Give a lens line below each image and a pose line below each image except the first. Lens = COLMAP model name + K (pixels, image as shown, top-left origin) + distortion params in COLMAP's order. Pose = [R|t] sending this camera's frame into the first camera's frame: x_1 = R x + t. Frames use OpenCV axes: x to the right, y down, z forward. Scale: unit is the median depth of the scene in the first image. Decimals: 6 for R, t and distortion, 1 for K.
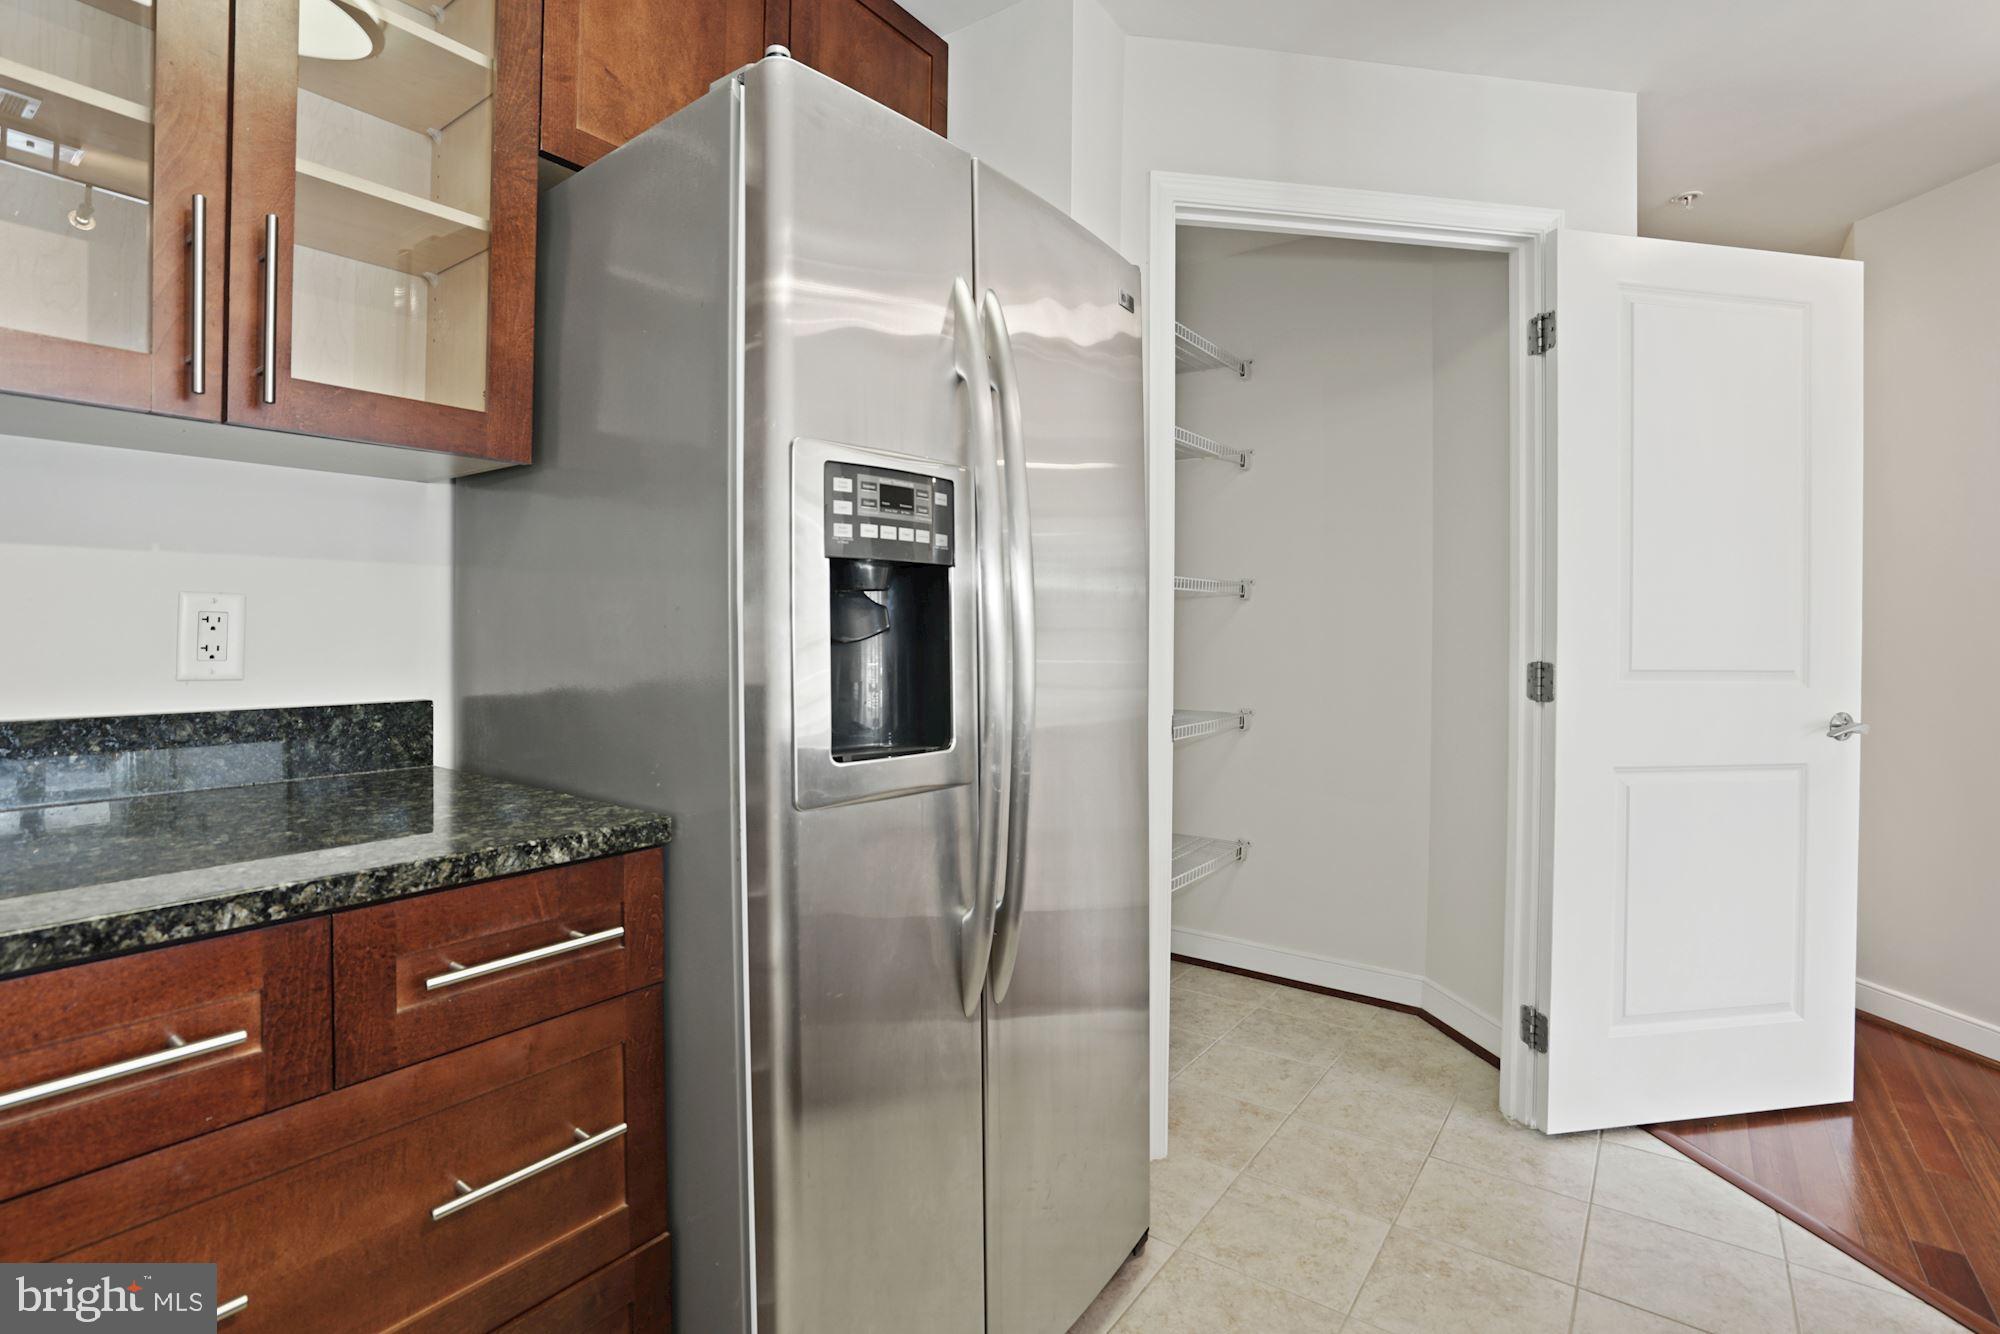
lens RADIAL K [[925.5, 0, 960.1], [0, 925.5, 629.8], [0, 0, 1]] dist [-0.051015, 0.016319]
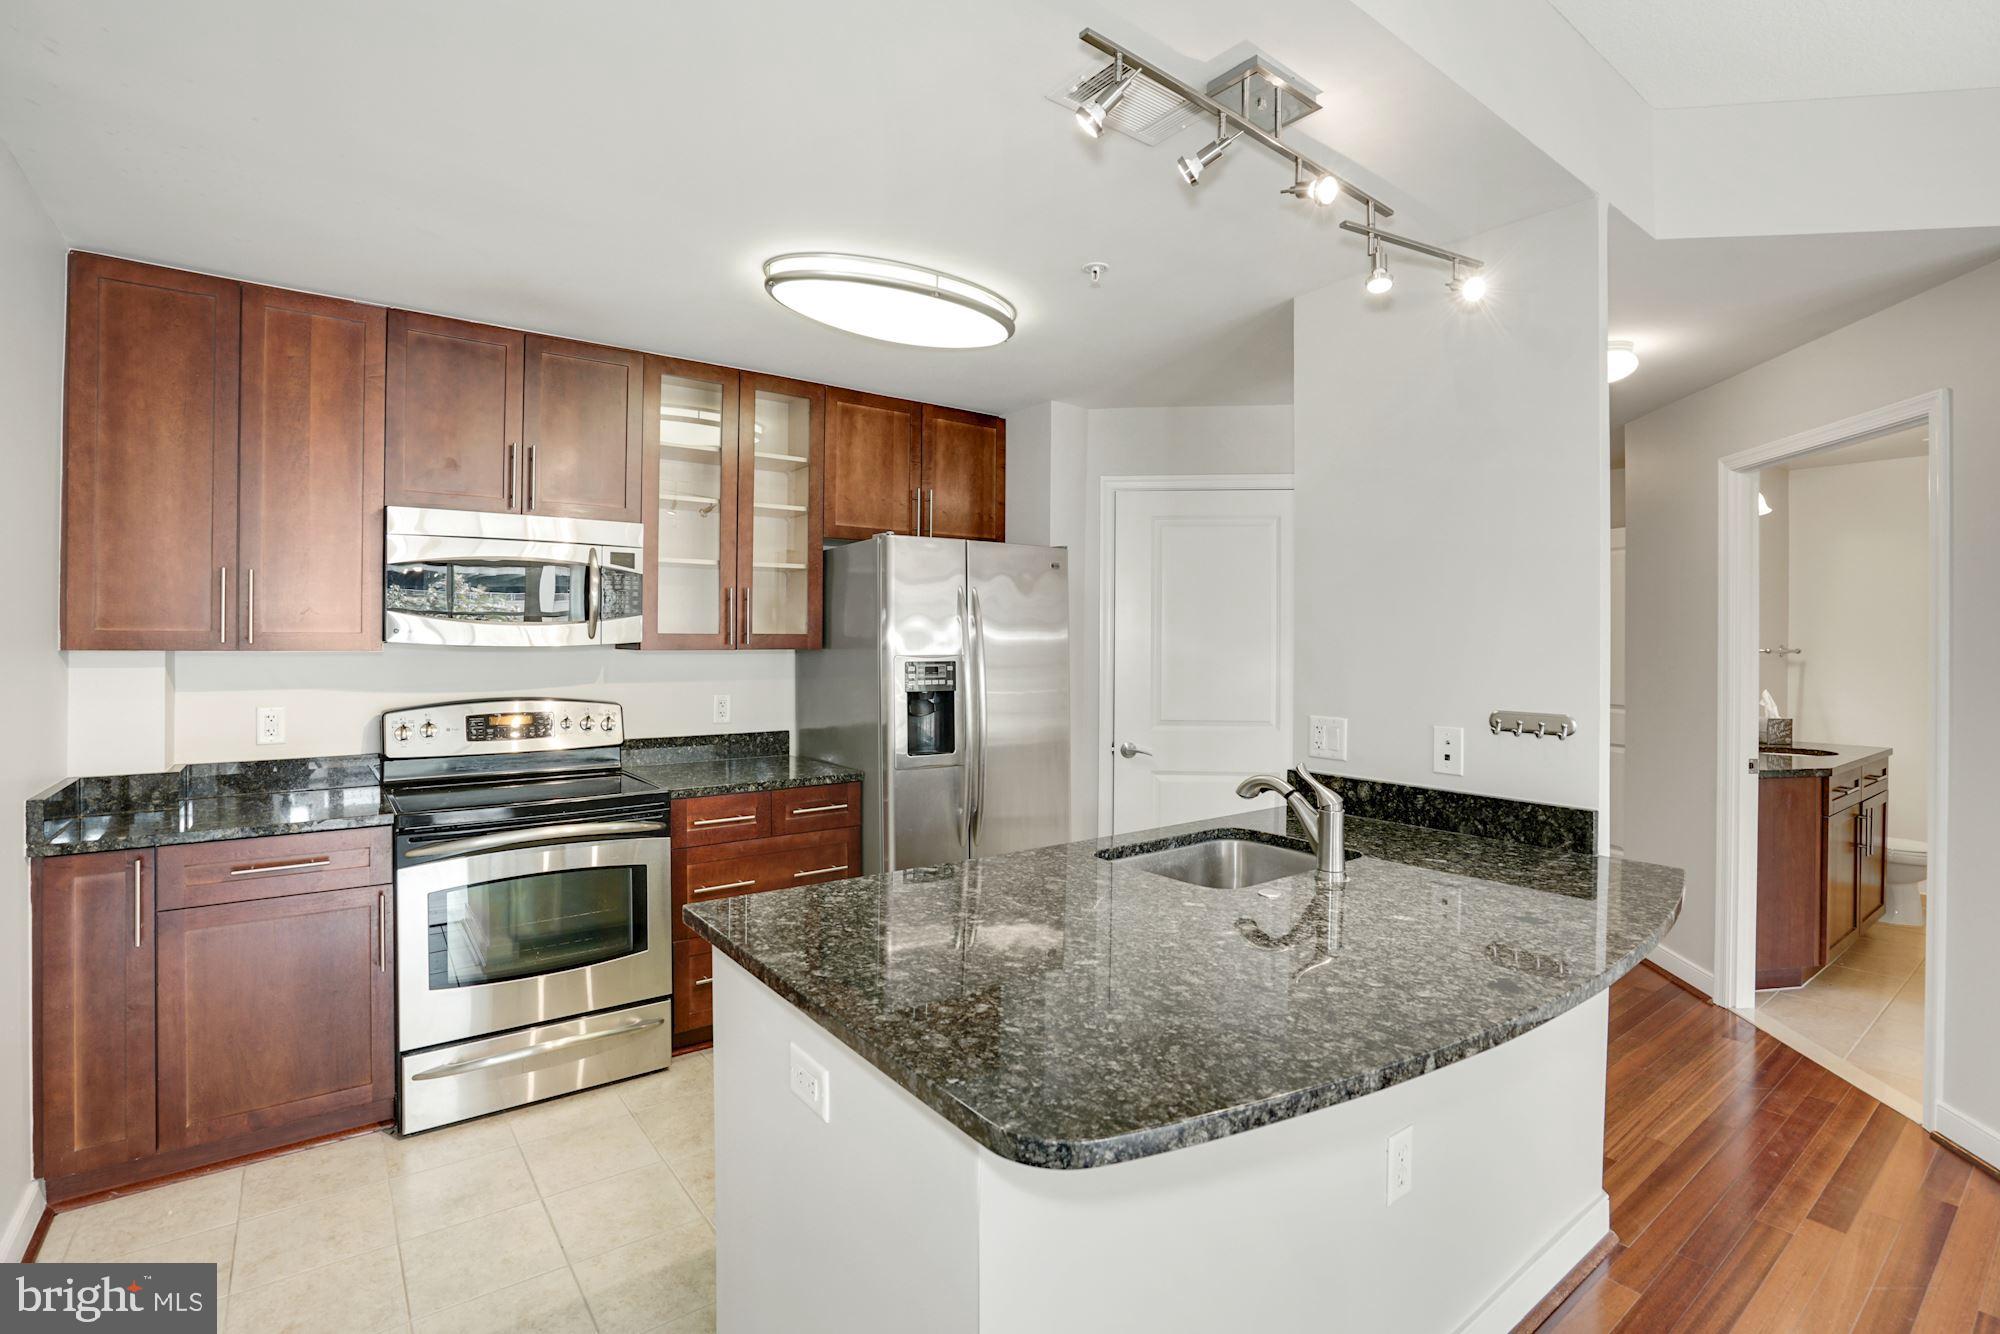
lens RADIAL K [[925.5, 0, 1005.7], [0, 925.5, 635.3], [0, 0, 1]] dist [-0.051015, 0.016319]
pose [[0.966880, -0.002206, -0.255221, 0.954814], [0.001063, 0.999989, -0.004616, -0.245031], [0.255228, 0.004192, 0.966872, -1.909762]]
